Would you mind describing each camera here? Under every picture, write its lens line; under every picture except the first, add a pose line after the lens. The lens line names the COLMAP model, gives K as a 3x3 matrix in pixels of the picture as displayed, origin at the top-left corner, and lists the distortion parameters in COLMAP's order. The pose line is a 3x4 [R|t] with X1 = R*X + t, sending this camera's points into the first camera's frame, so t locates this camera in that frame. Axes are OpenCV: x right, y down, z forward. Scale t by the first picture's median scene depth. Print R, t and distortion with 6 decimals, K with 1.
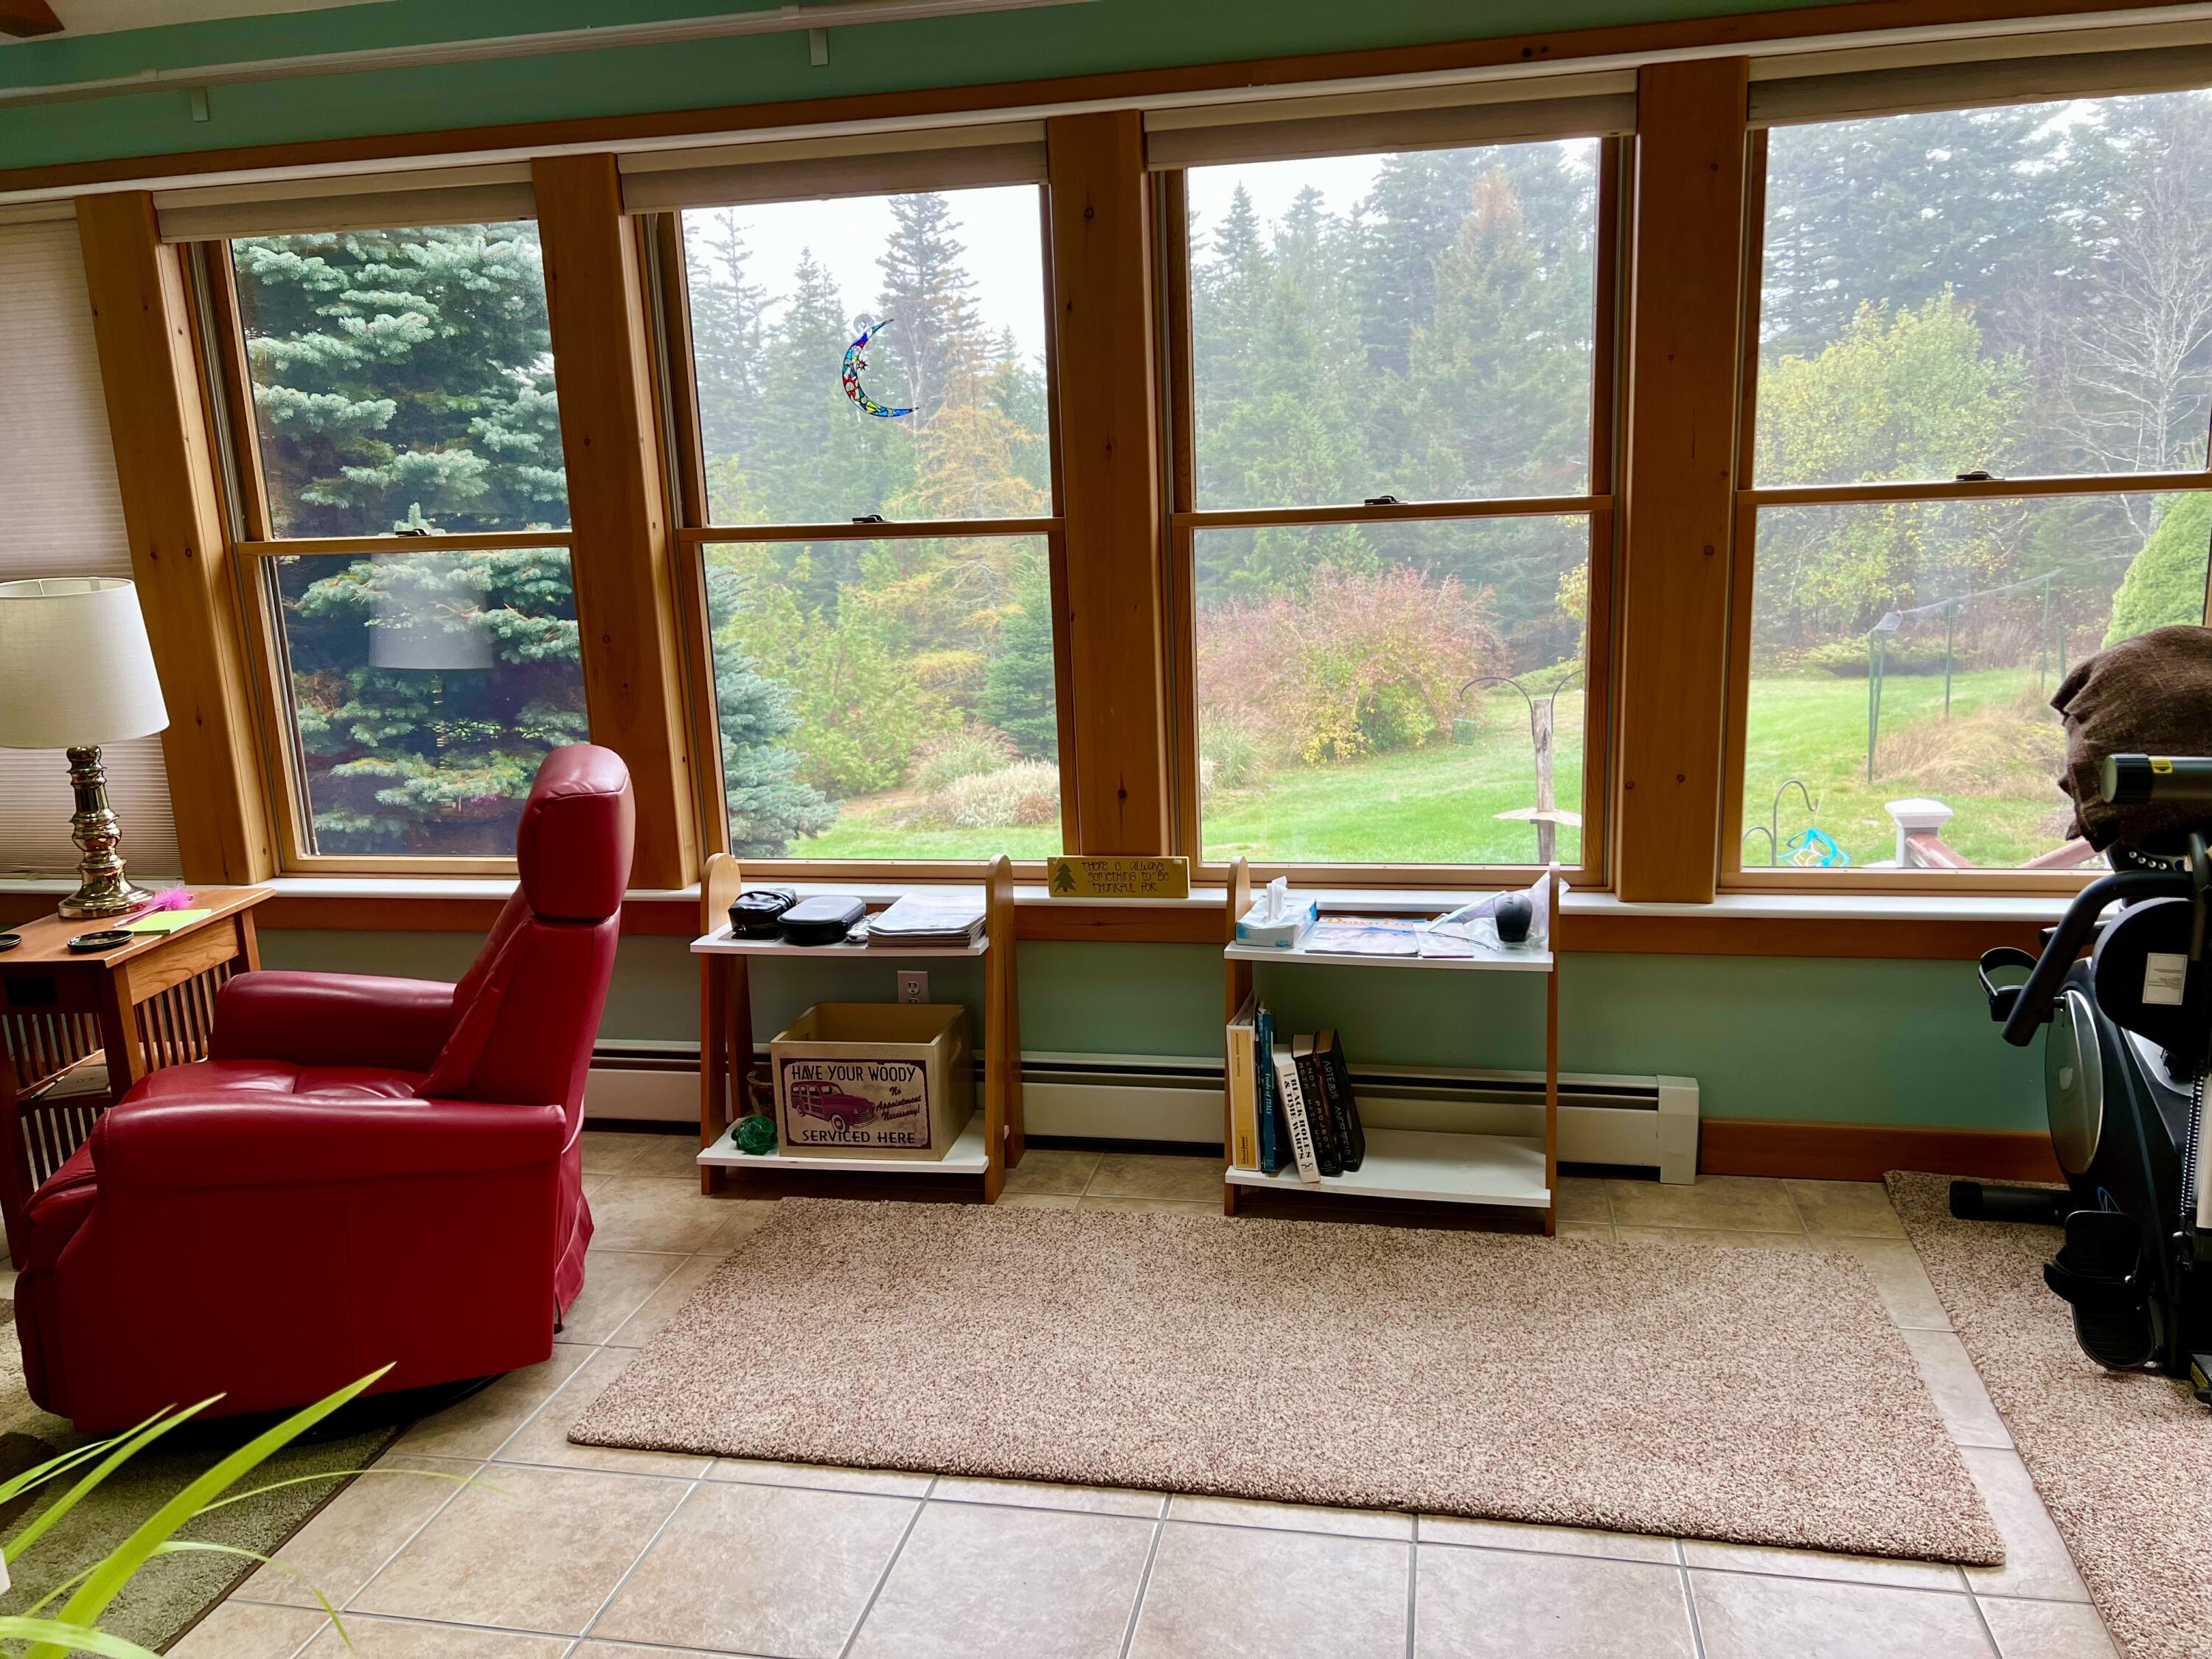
lens RADIAL K [[1660.8, 0, 1102.7], [0, 1660.8, 825.7], [0, 0, 1]] dist [0.040604, -0.043467]
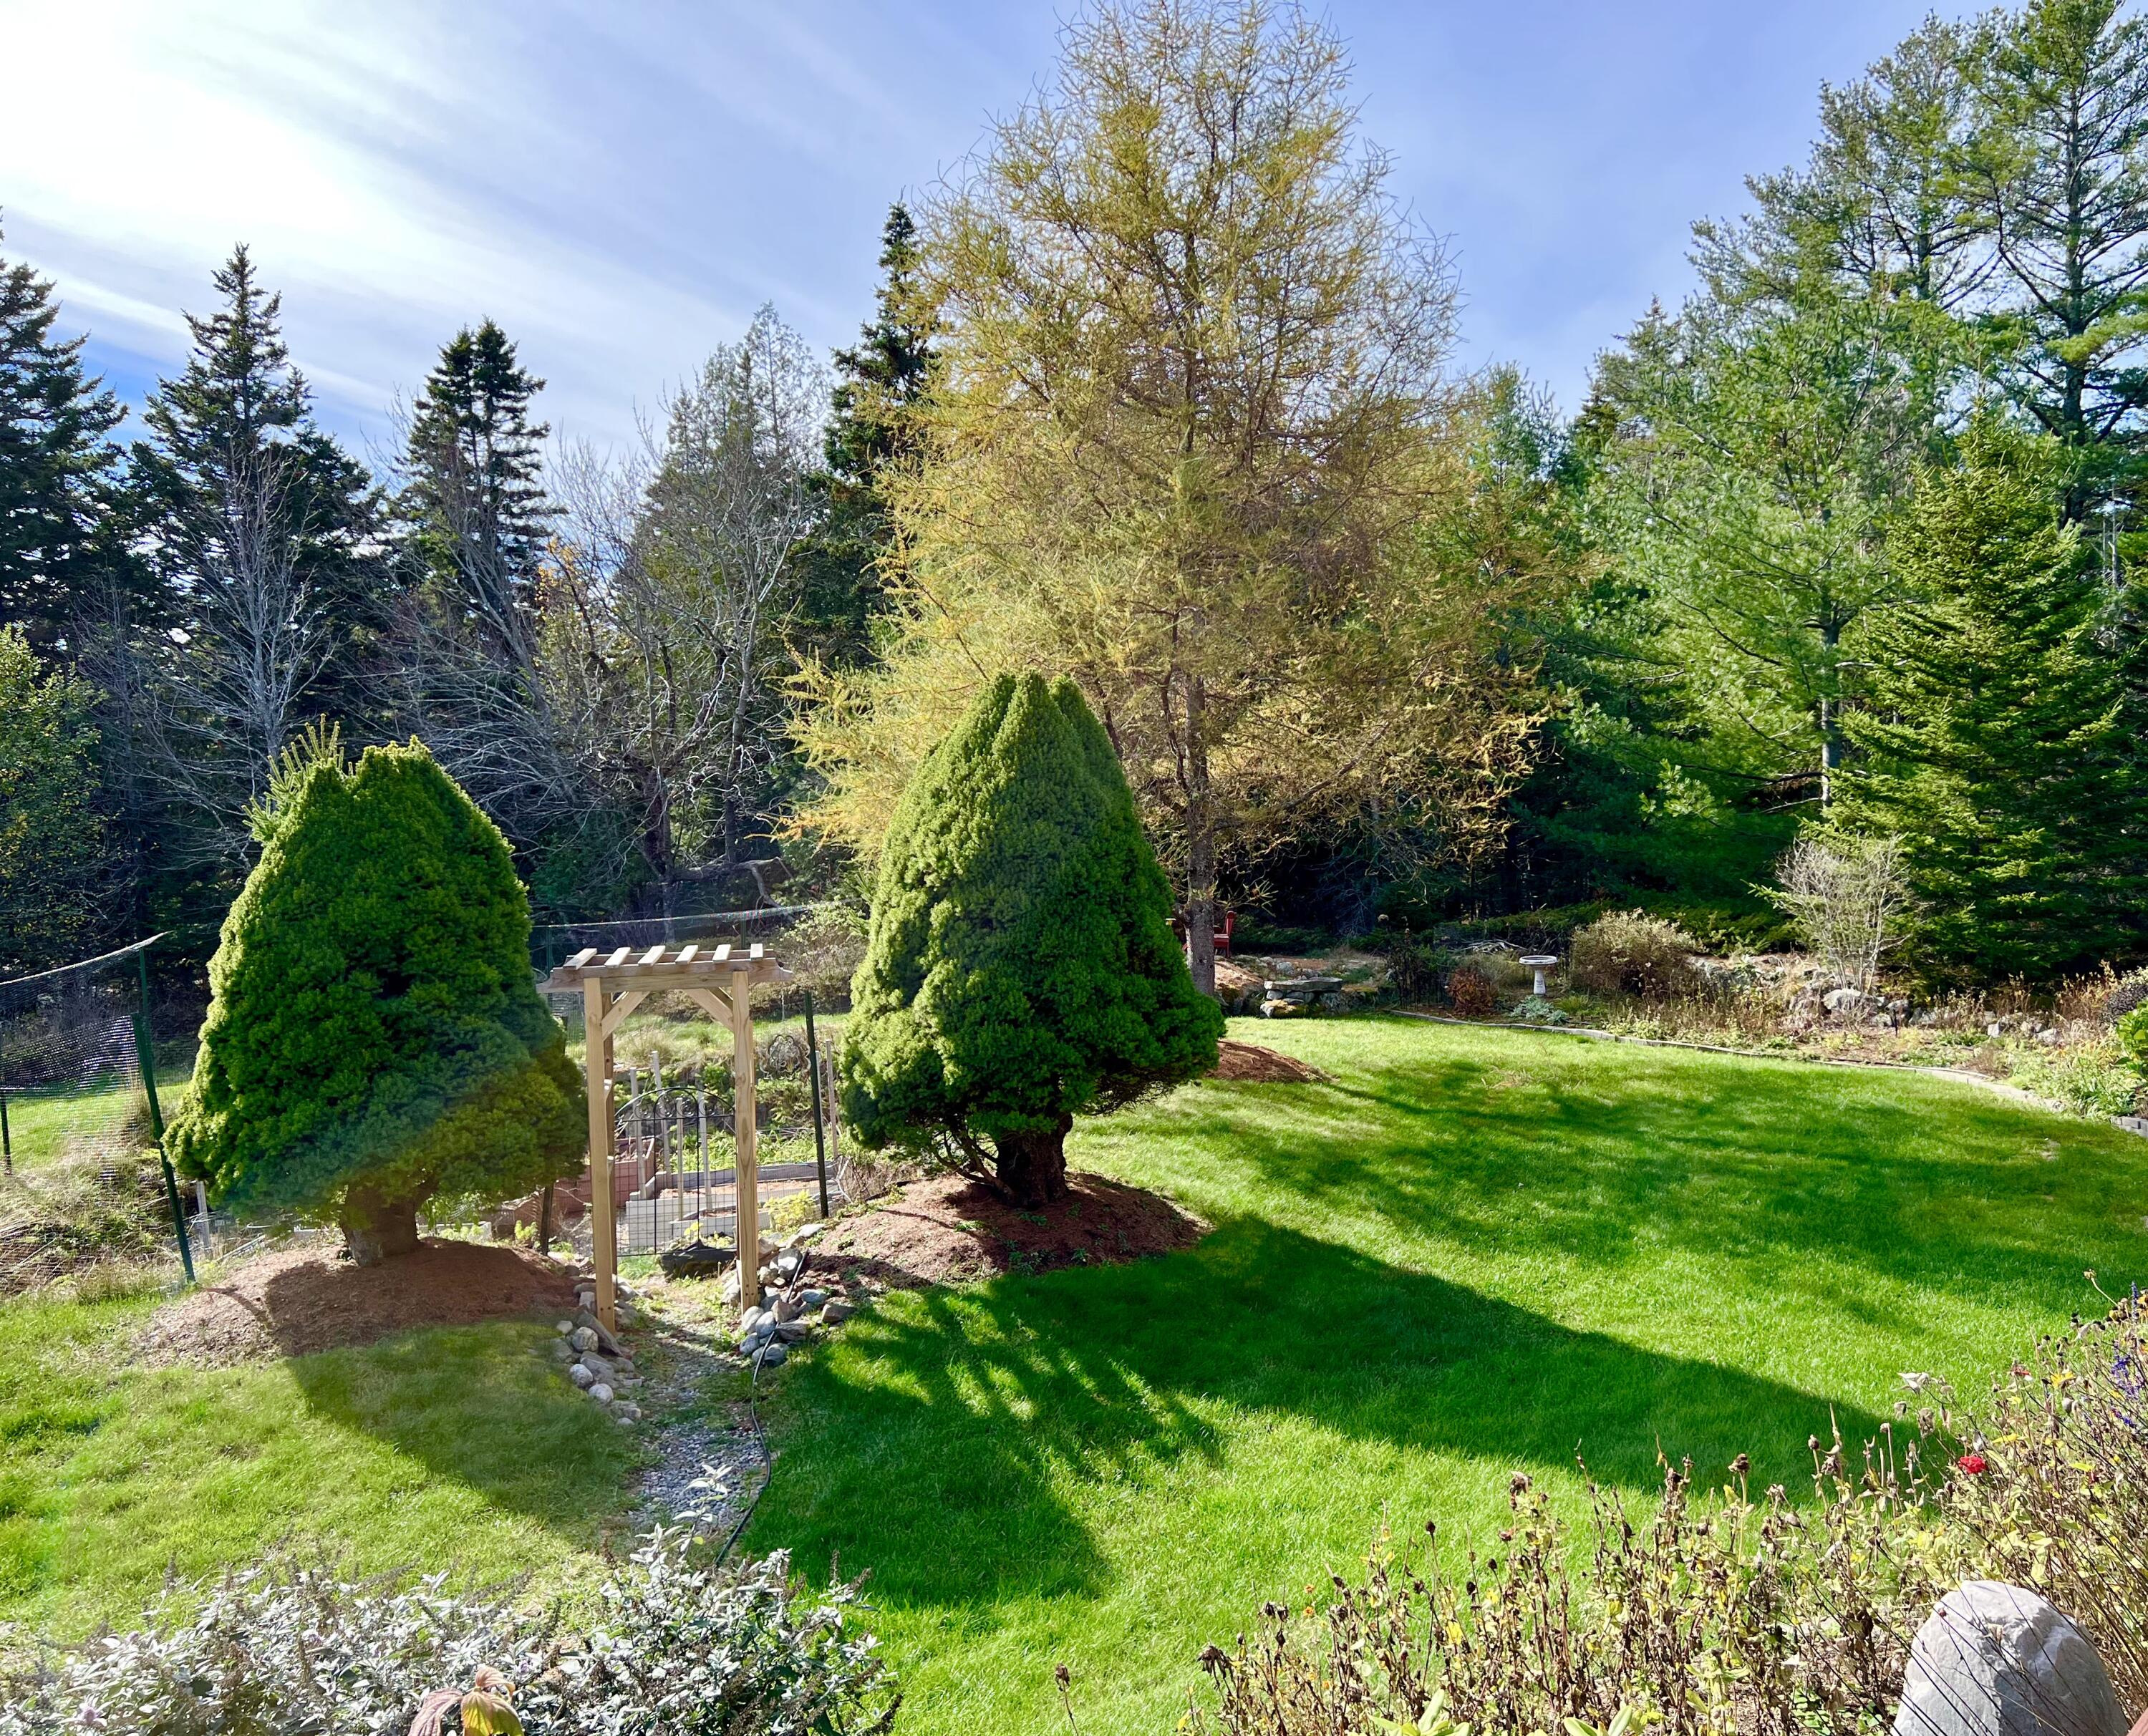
lens RADIAL K [[1721.5, 0, 1076.1], [0, 1721.5, 859.2], [0, 0, 1]] dist [0.011218, -0.000213]
pose [[0.562471, -0.009095, 0.826767, 0.133083], [0.187523, 0.975285, -0.116848, -0.019393], [-0.805271, 0.220762, 0.550276, 0.195340]]
